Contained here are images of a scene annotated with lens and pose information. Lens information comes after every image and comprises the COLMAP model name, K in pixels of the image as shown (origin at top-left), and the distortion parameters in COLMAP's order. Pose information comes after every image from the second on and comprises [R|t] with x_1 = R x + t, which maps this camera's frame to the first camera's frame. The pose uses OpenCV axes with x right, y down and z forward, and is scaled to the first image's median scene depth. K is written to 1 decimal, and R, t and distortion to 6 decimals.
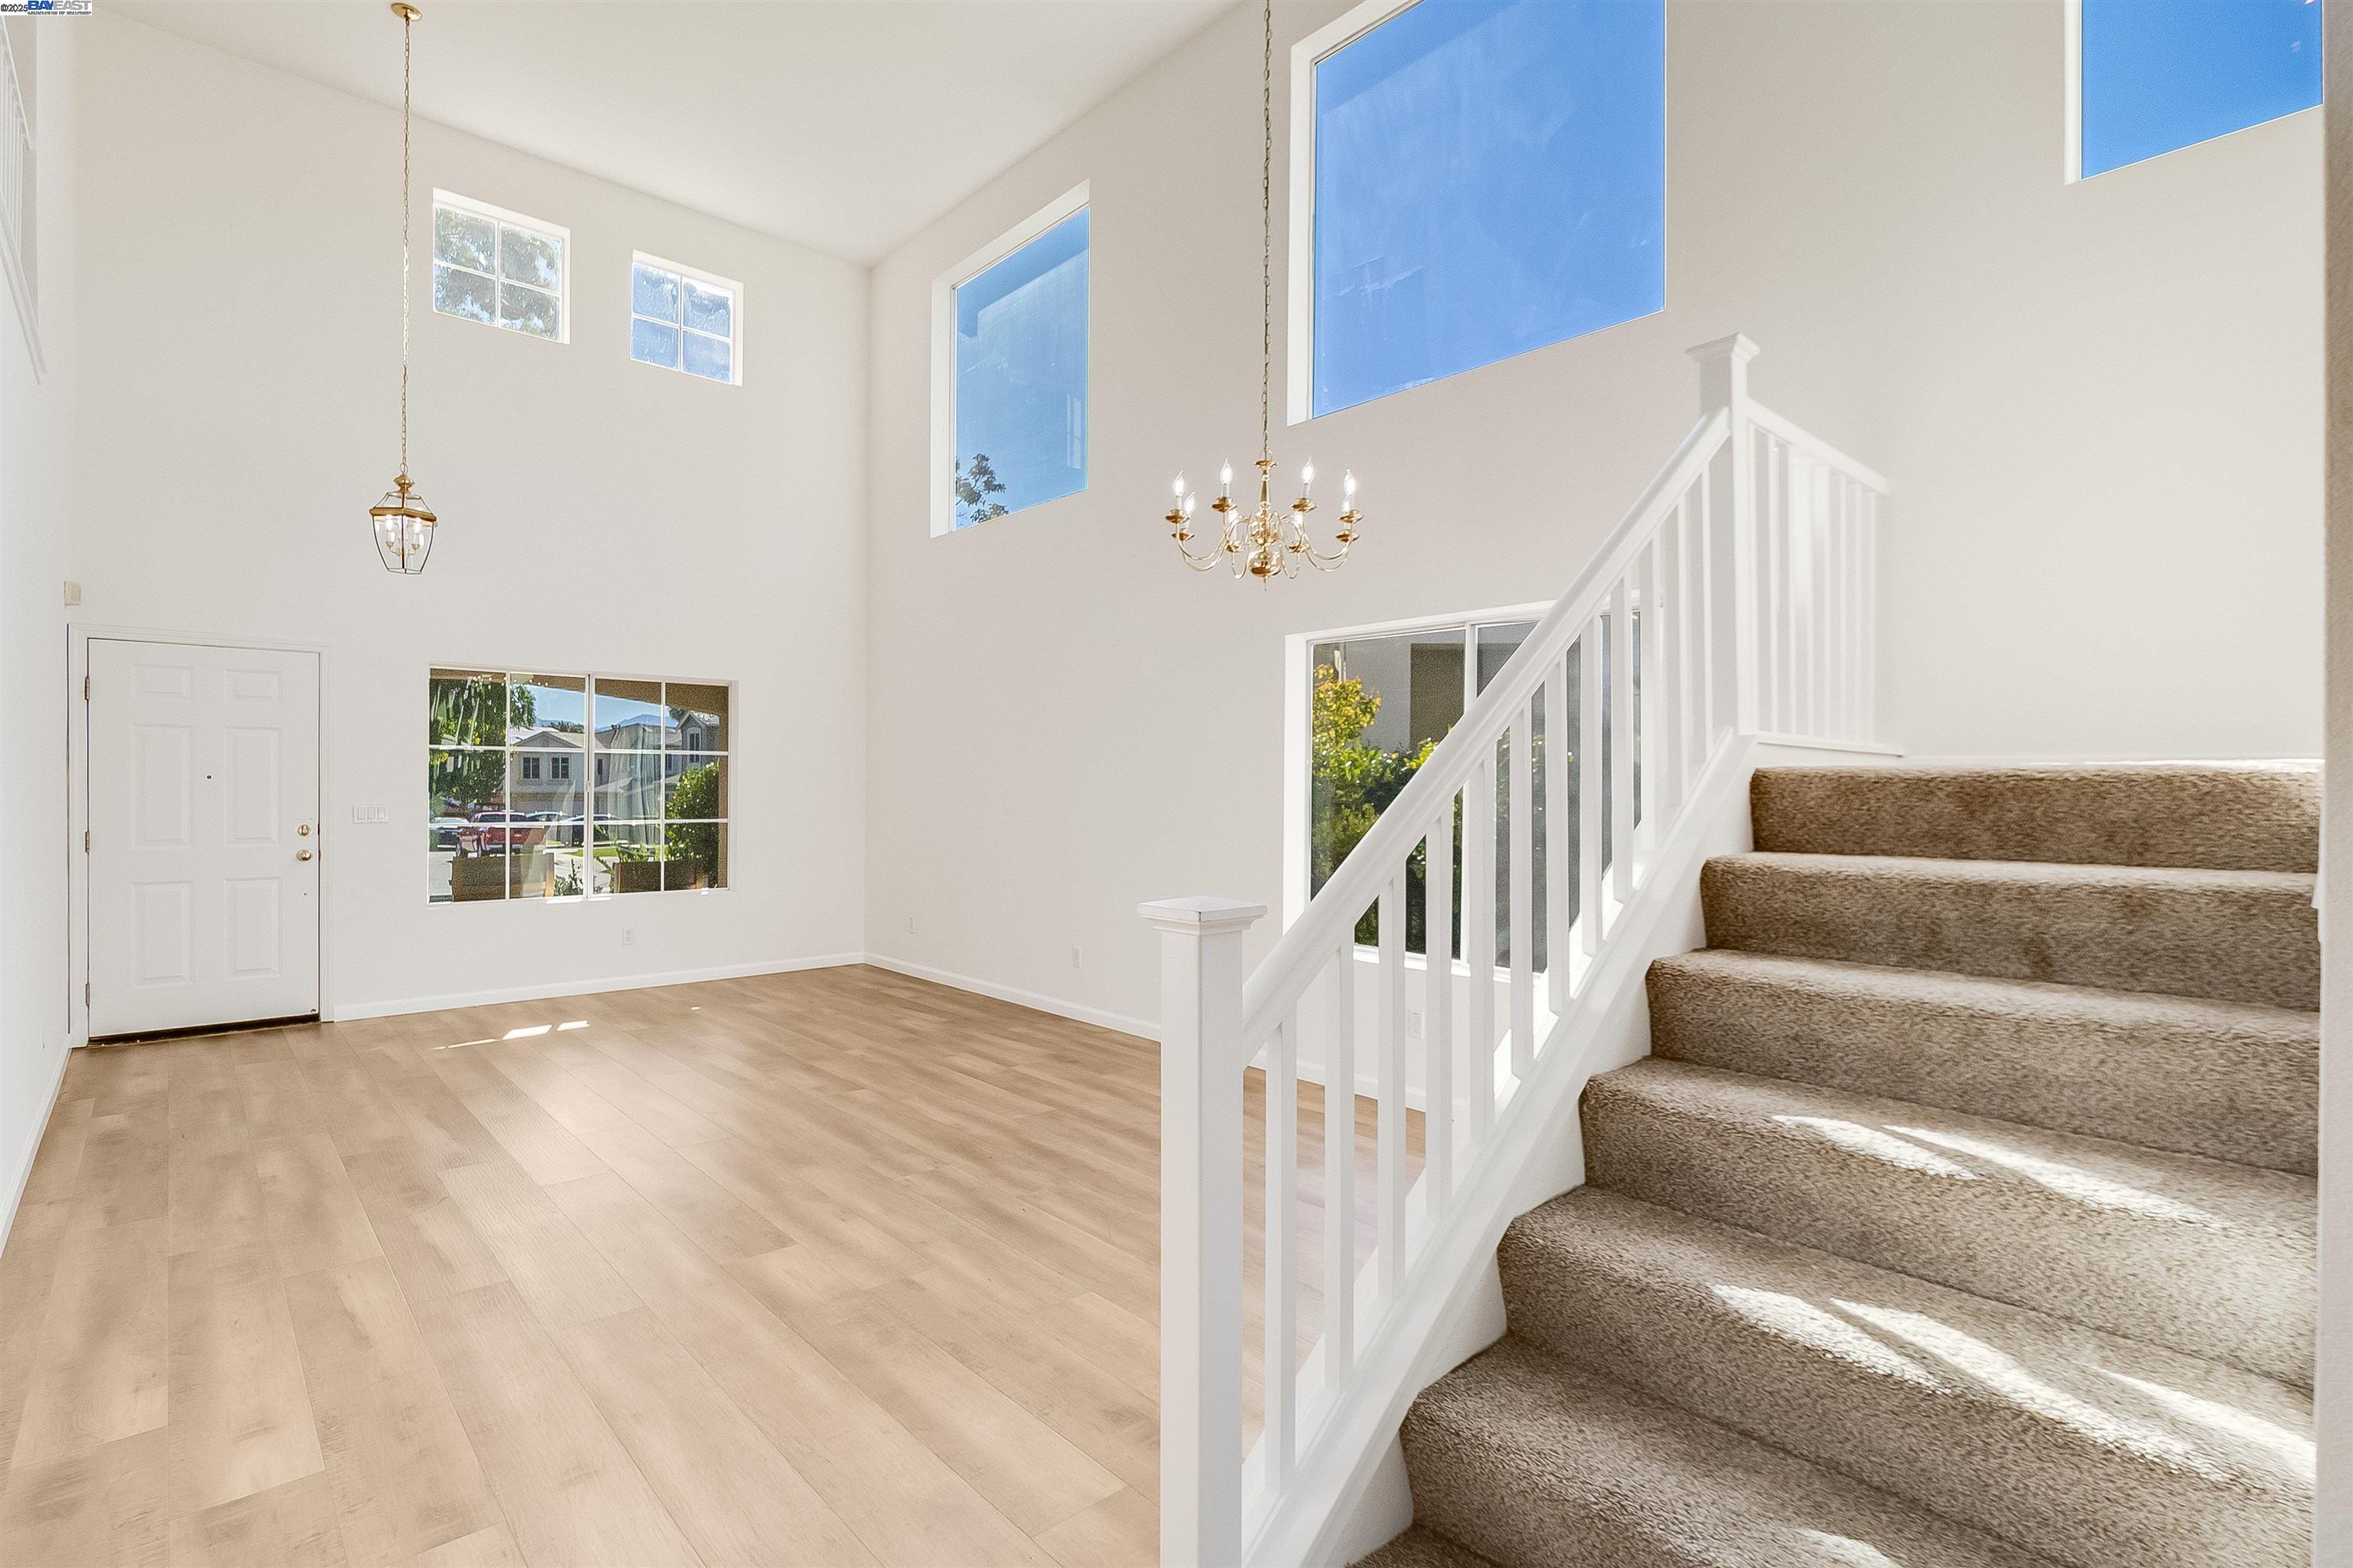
lens RADIAL K [[1096.7, 0, 1186.3], [0, 1096.7, 776.9], [0, 0, 1]] dist [0.000141, -0.000160]
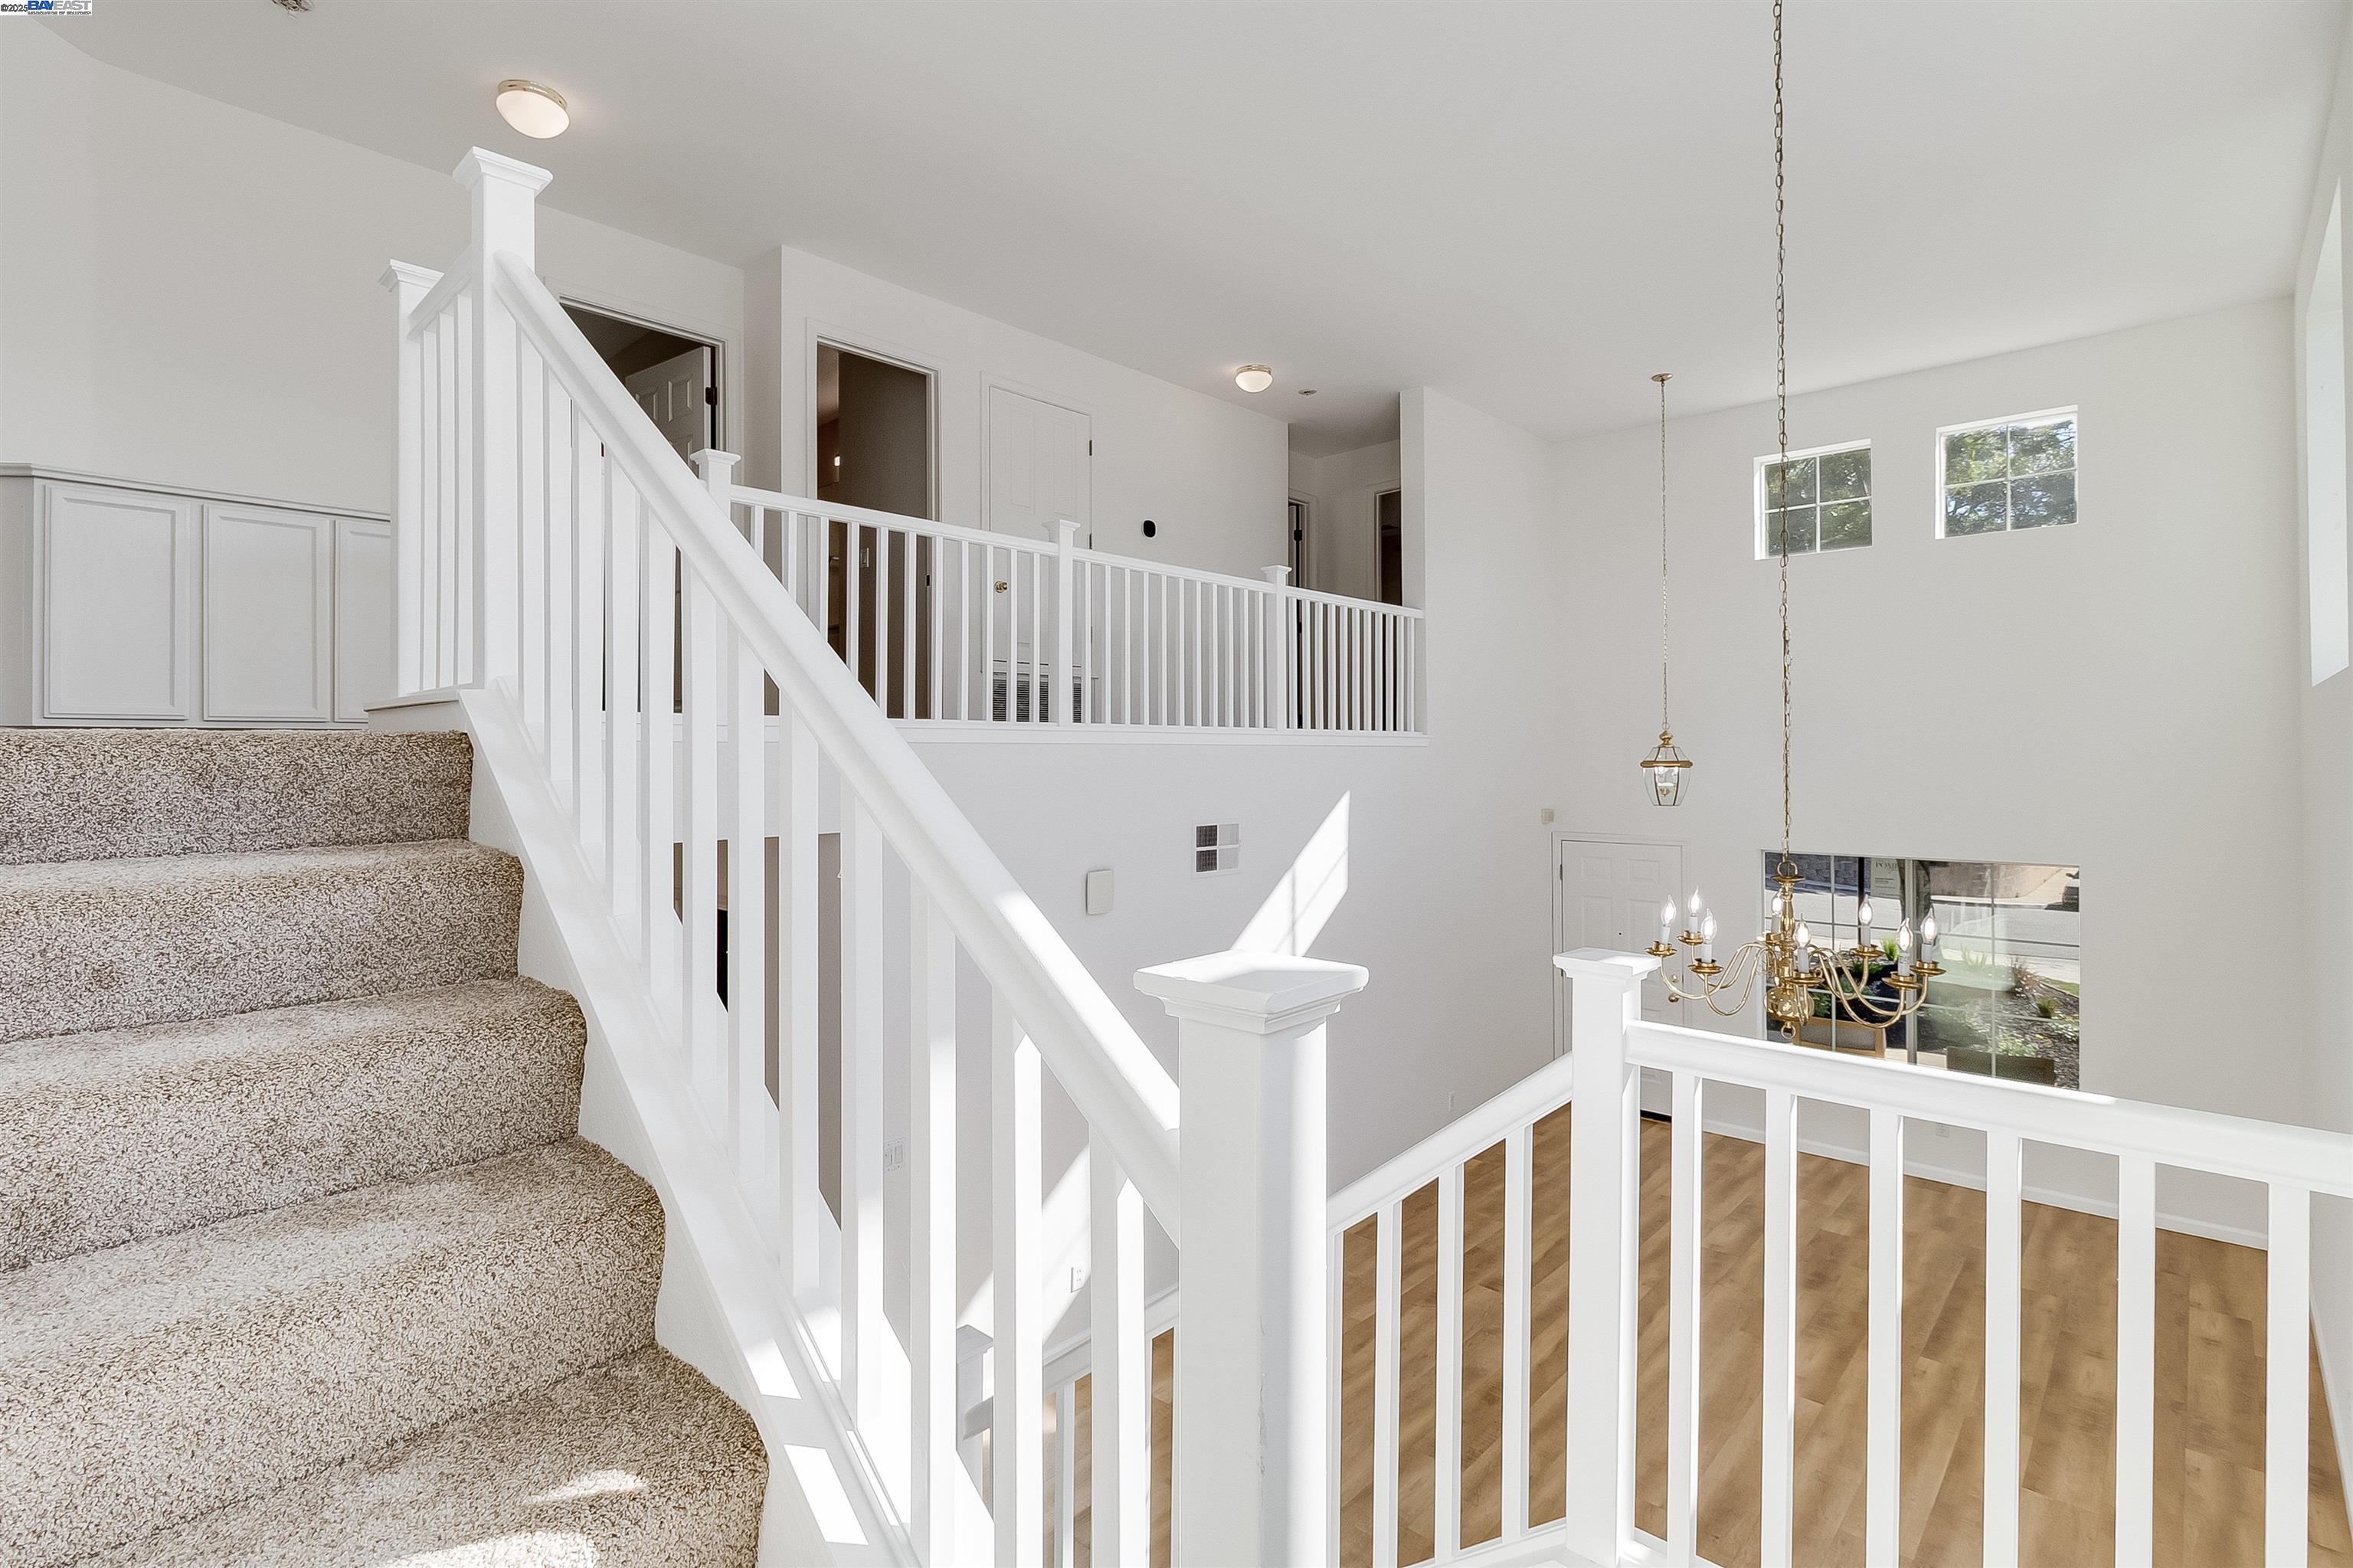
lens RADIAL K [[1086.5, 0, 1172.4], [0, 1086.5, 737.1], [0, 0, 1]] dist [-0.001714, 0.000218]
pose [[0.055654, -0.020788, -0.998234, 0.525249], [0.002173, 0.999783, -0.020699, -0.251979], [0.998448, -0.001017, 0.055687, 0.371479]]
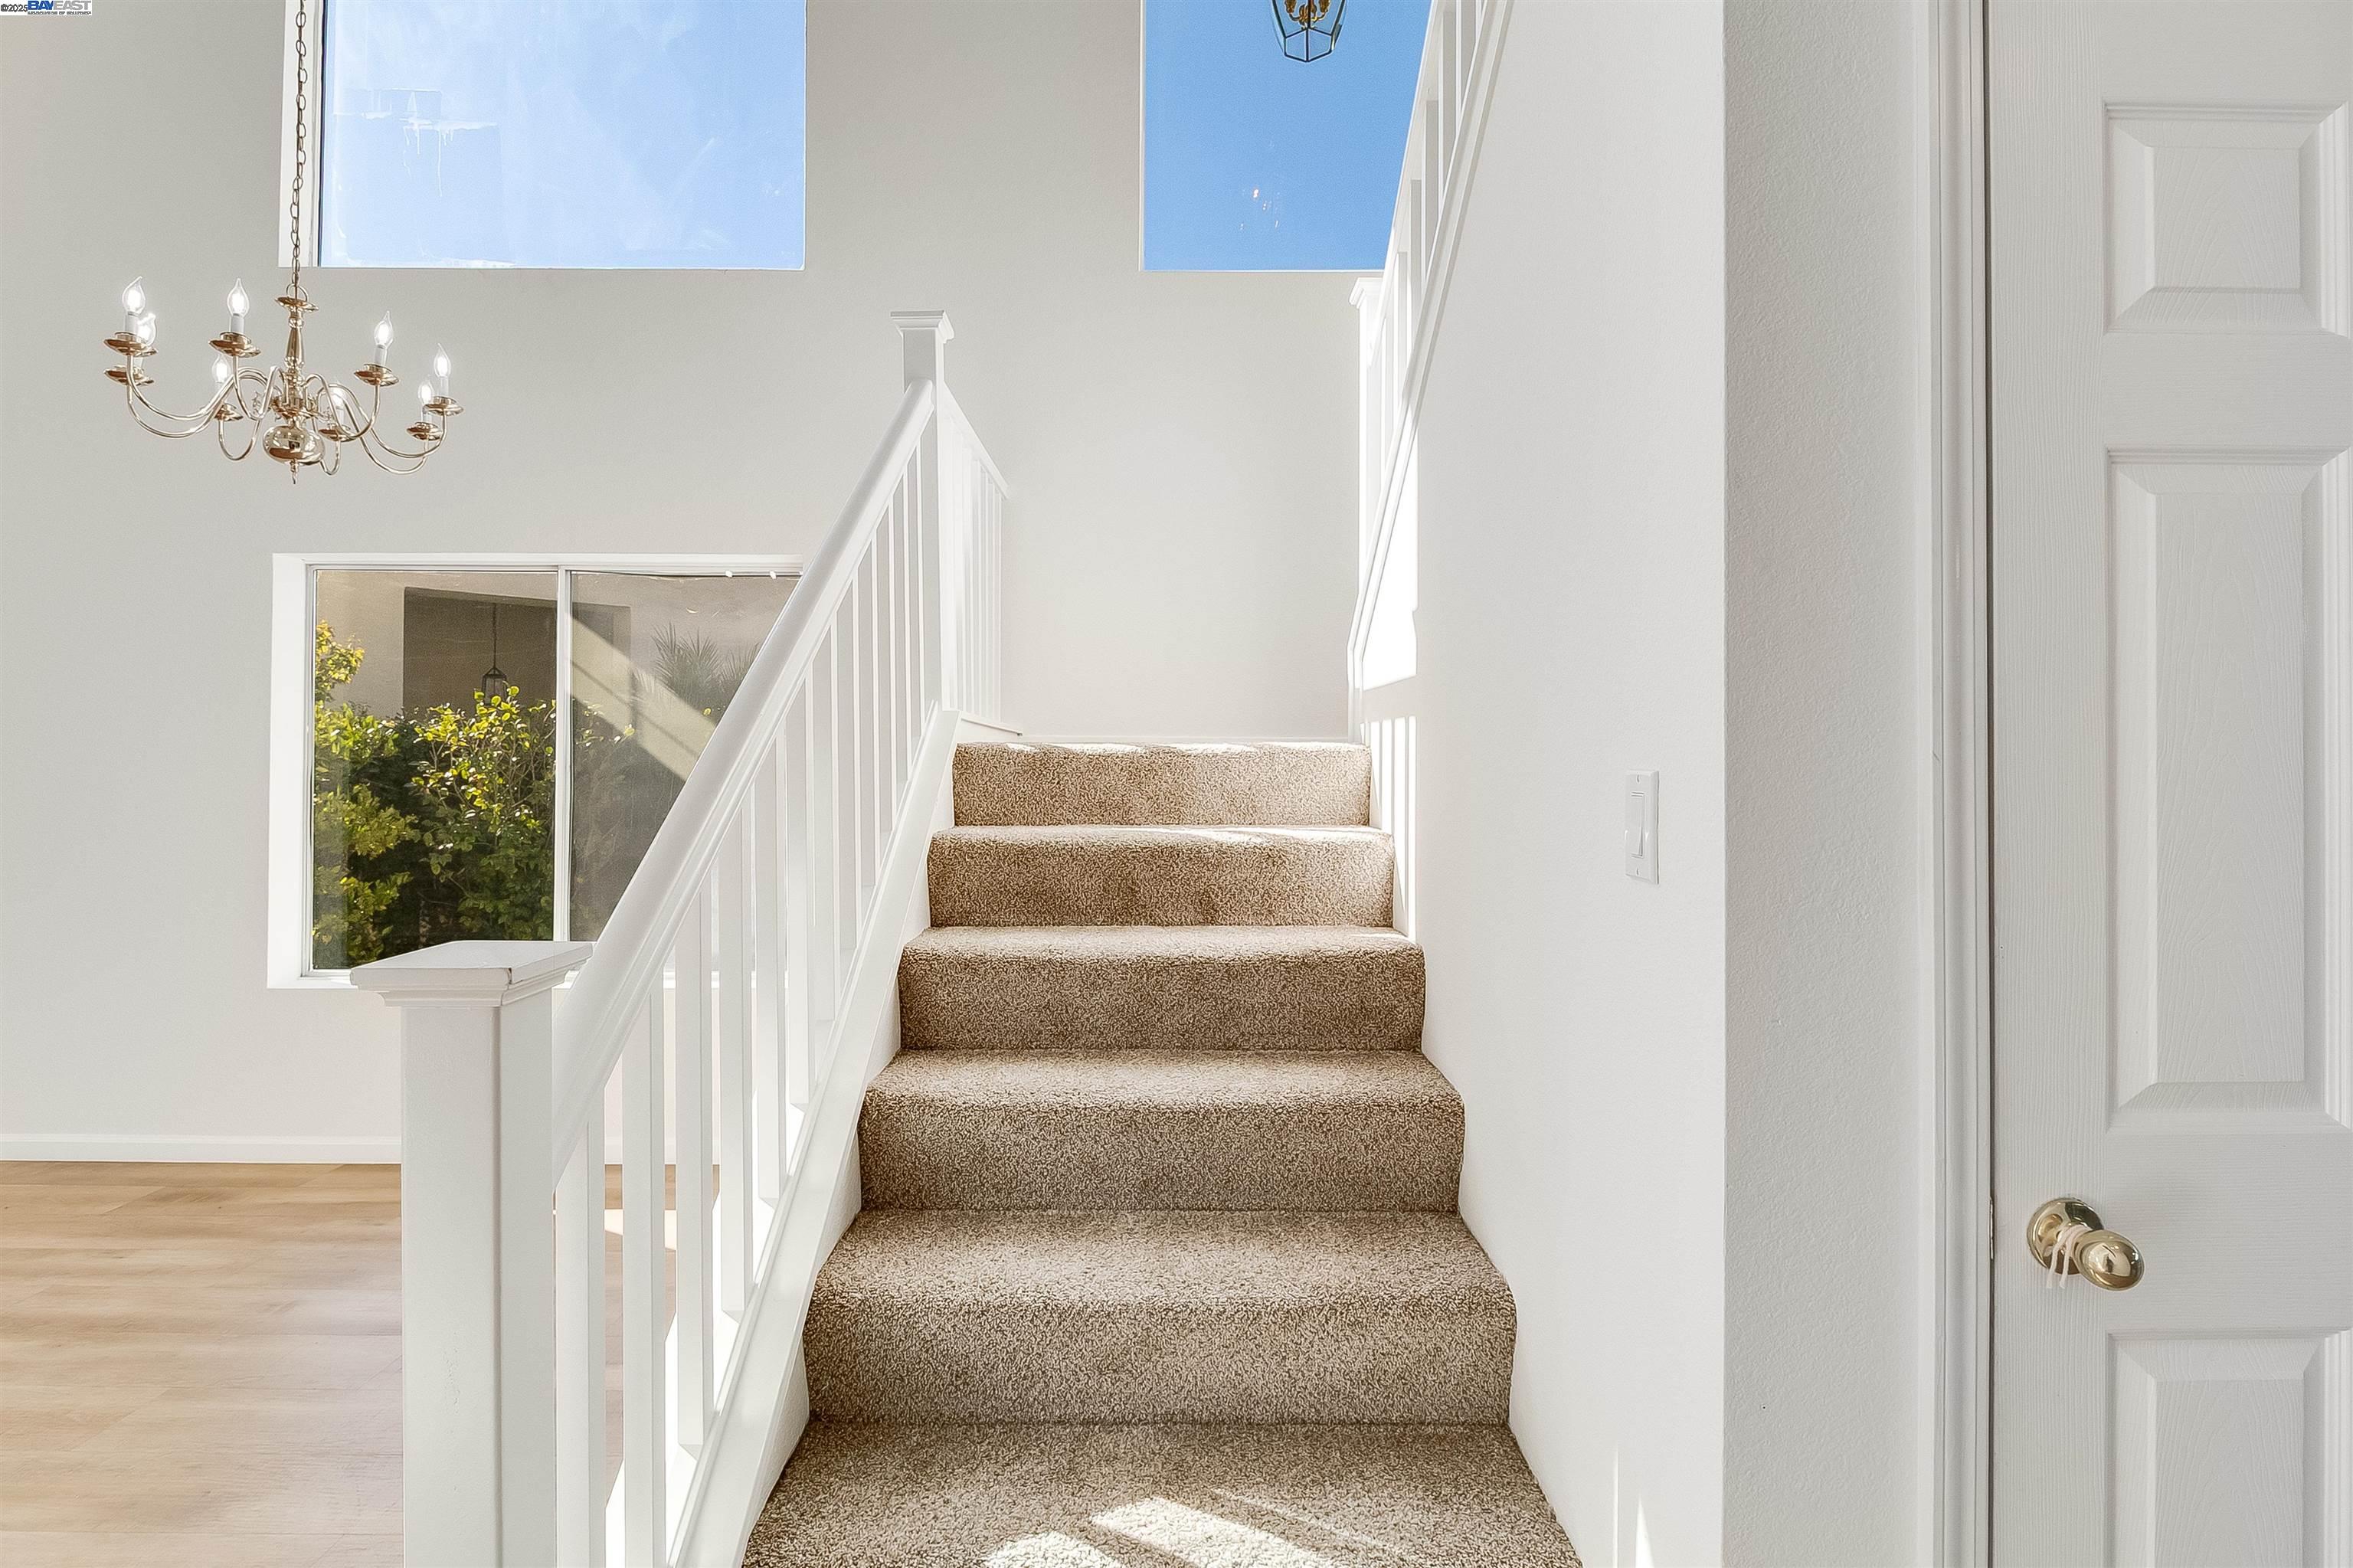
lens RADIAL K [[1104.7, 0, 1138.8], [0, 1104.7, 748.7], [0, 0, 1]] dist [-0.000378, -0.001028]
pose [[0.679482, 0.008344, 0.733645, -0.053726], [-0.005888, 0.999965, -0.005919, 0.000681], [-0.733668, -0.000298, 0.679508, 0.084629]]
